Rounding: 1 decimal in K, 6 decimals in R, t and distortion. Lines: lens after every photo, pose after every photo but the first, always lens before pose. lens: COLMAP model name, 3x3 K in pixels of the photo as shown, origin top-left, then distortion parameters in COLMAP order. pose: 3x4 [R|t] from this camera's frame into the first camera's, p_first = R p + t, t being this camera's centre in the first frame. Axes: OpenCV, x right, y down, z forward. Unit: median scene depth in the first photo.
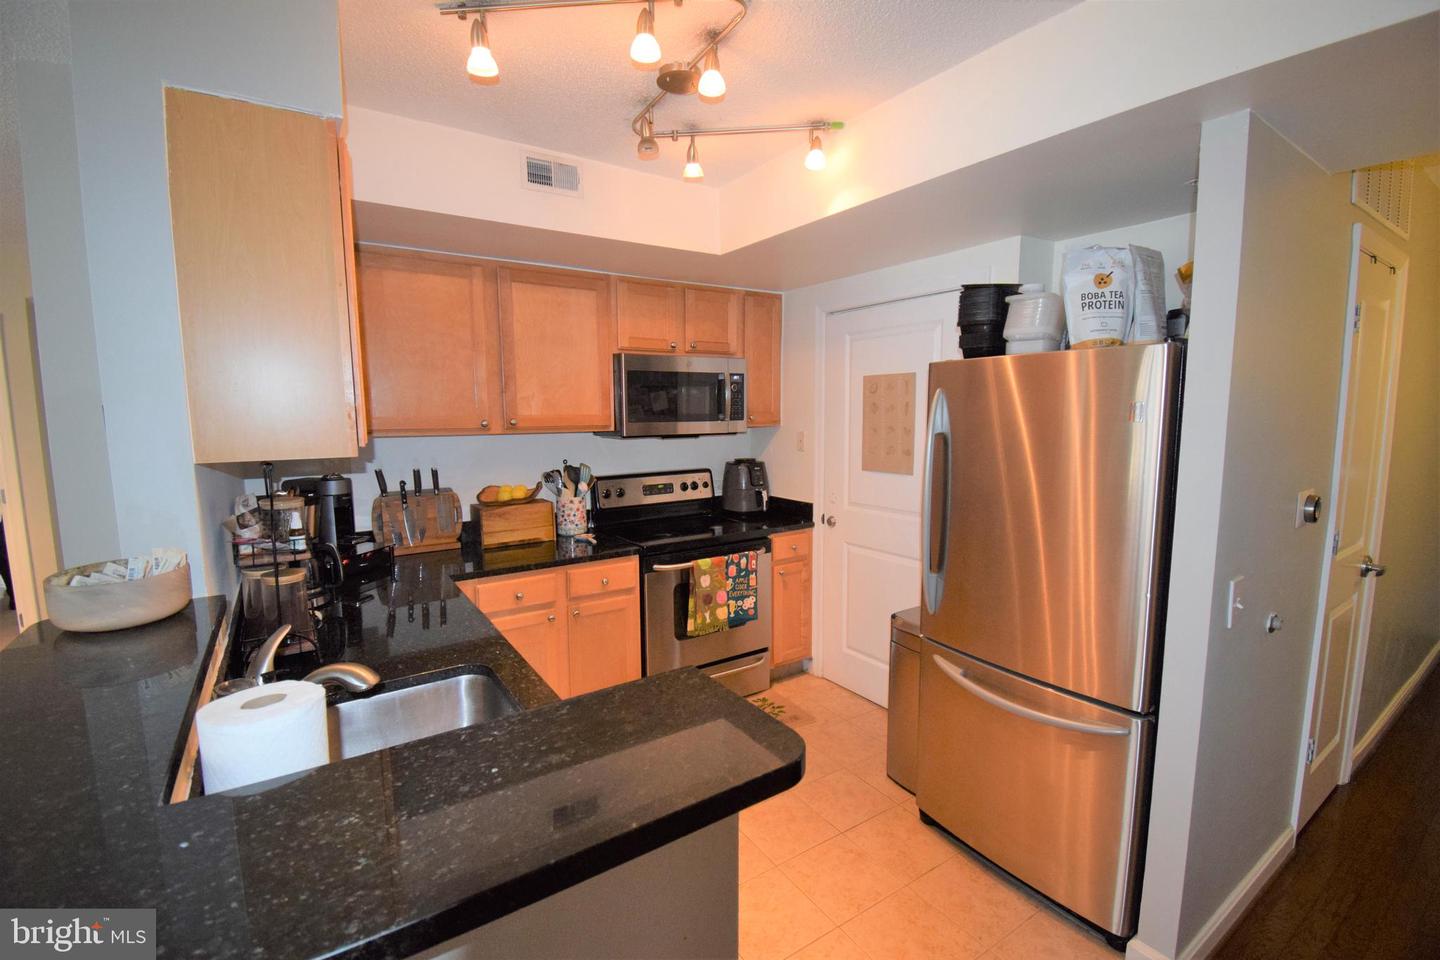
lens RADIAL K [[624.7, 0, 727.9], [0, 624.7, 486.7], [0, 0, 1]] dist [0.000584, -0.013468]
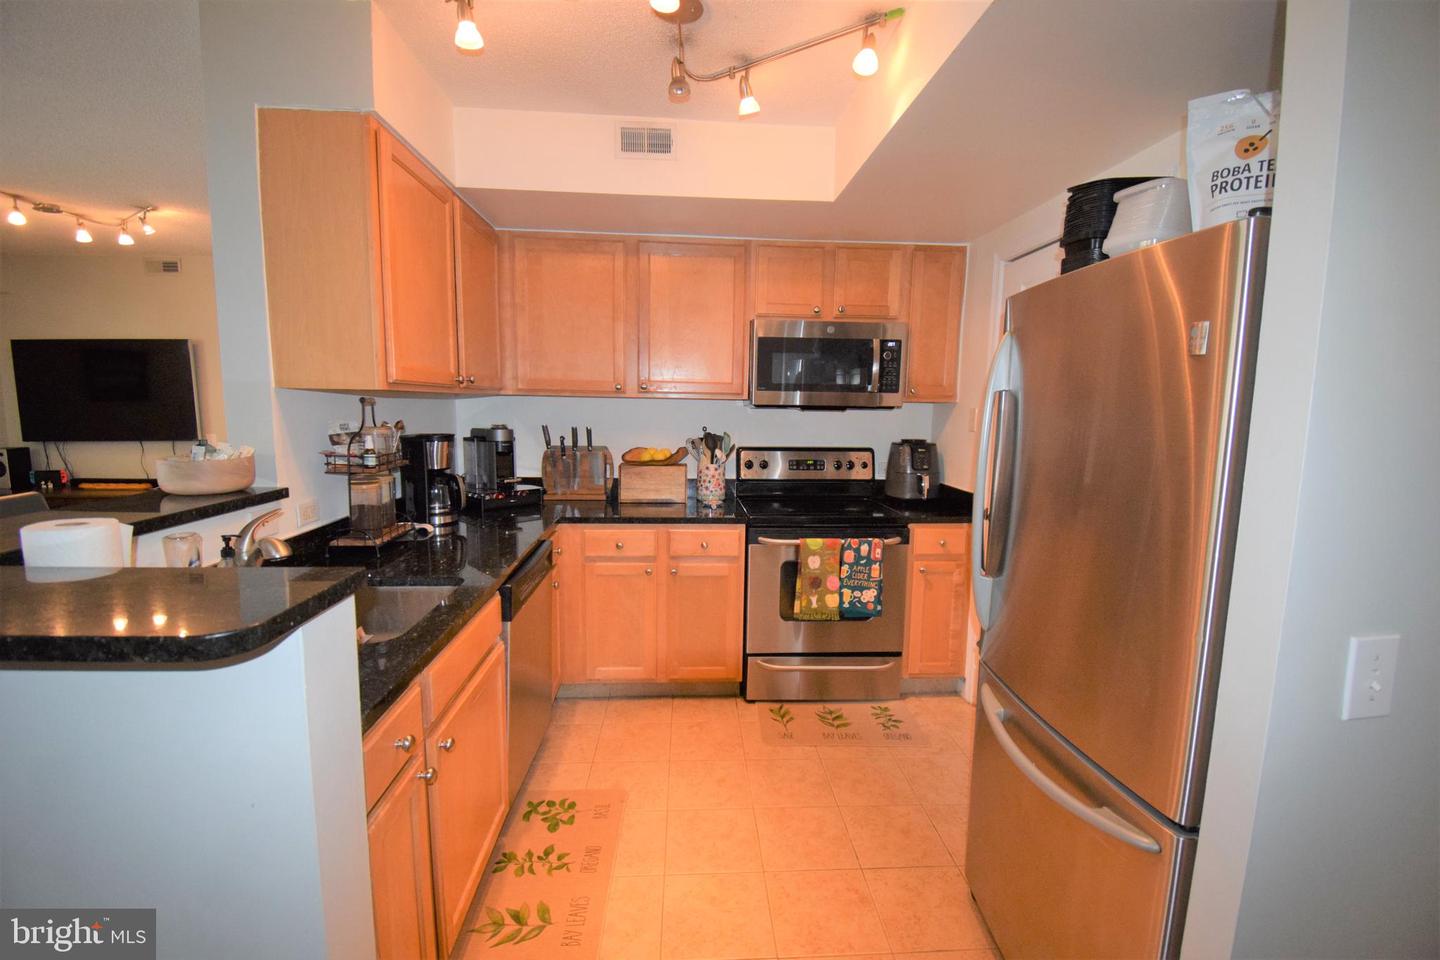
lens RADIAL K [[624.7, 0, 708.9], [0, 624.7, 485.4], [0, 0, 1]] dist [0.000584, -0.013468]
pose [[0.870074, 0.086674, -0.485242, 0.263262], [-0.082905, 0.996127, 0.029274, 0.022829], [0.485900, 0.014759, 0.873890, 0.111620]]
